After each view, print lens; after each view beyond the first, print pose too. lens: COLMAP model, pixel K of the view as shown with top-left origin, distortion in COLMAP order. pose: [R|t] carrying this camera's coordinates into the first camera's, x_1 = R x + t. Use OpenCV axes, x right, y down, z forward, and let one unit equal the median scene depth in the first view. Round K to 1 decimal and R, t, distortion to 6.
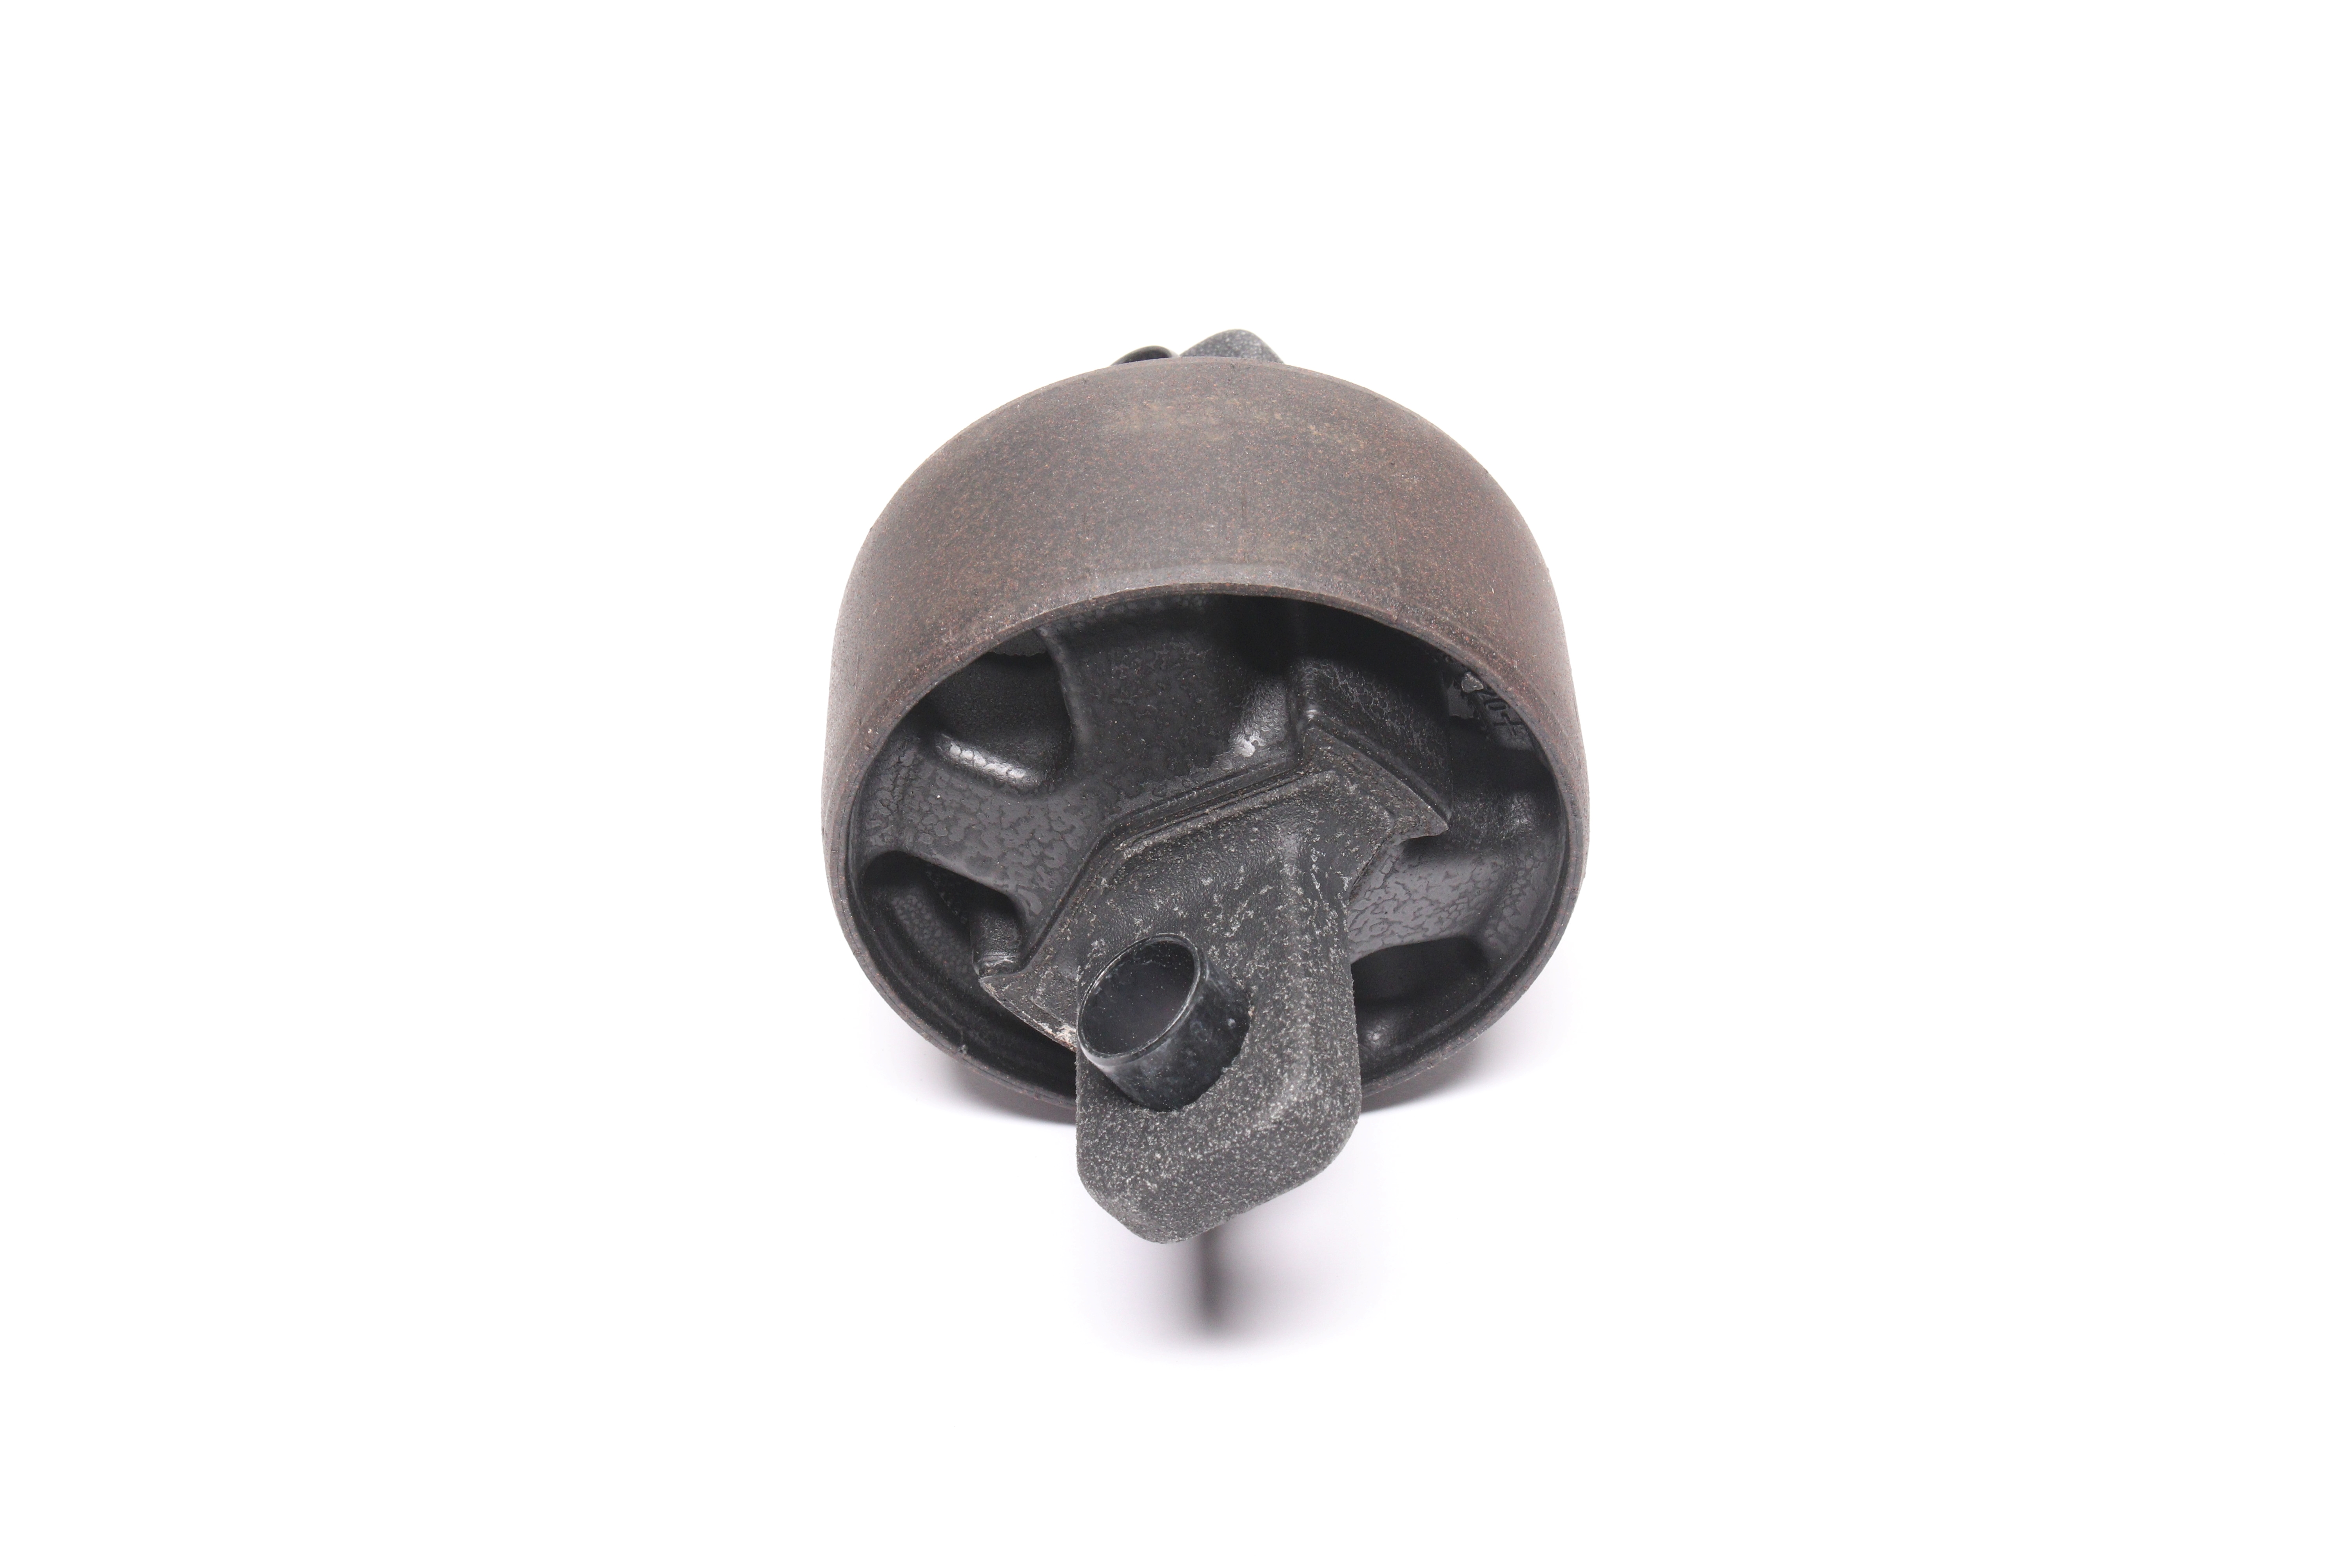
lens RADIAL K [[3833.6, 0, 1176.0], [0, 3833.6, 784.0], [0, 0, 1]] dist [-0.005965, -0.007348]
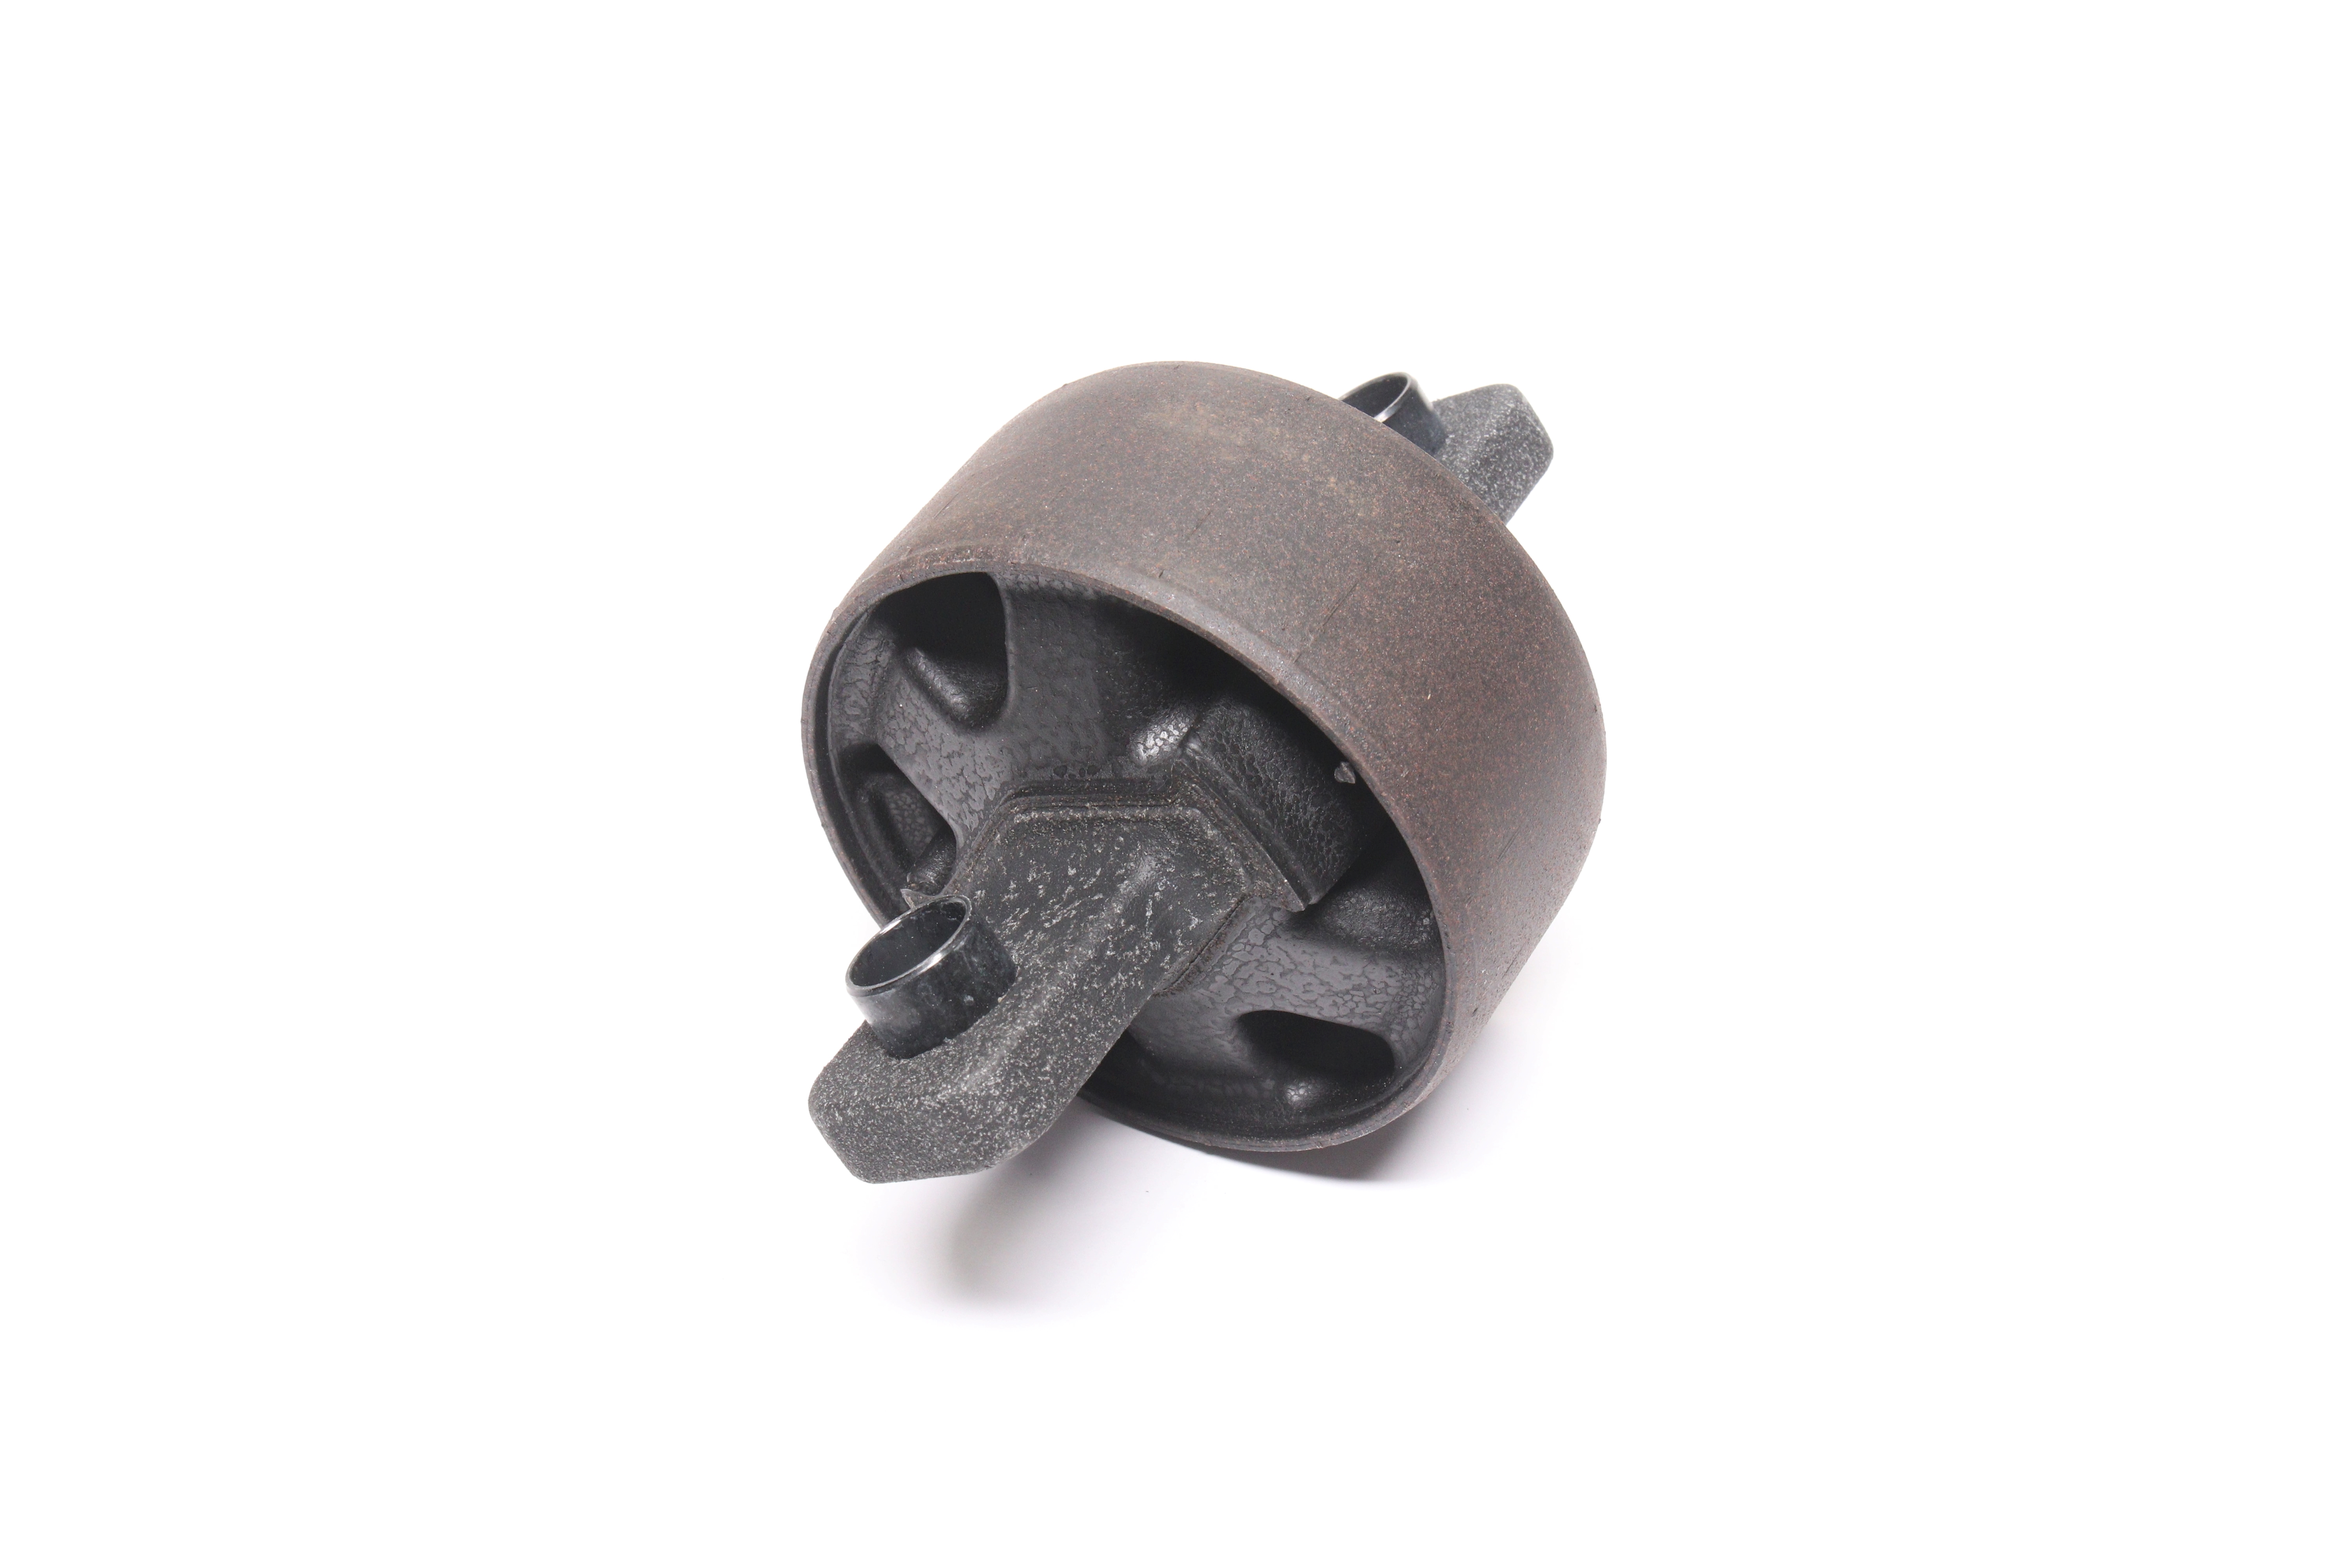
lens RADIAL K [[3833.6, 0, 1176.0], [0, 3833.6, 784.0], [0, 0, 1]] dist [-0.005965, -0.007348]
pose [[0.847621, 0.344158, -0.403850, 0.426877], [-0.336437, 0.937152, 0.092503, -0.097724], [0.410304, 0.057463, 0.910137, 0.094544]]
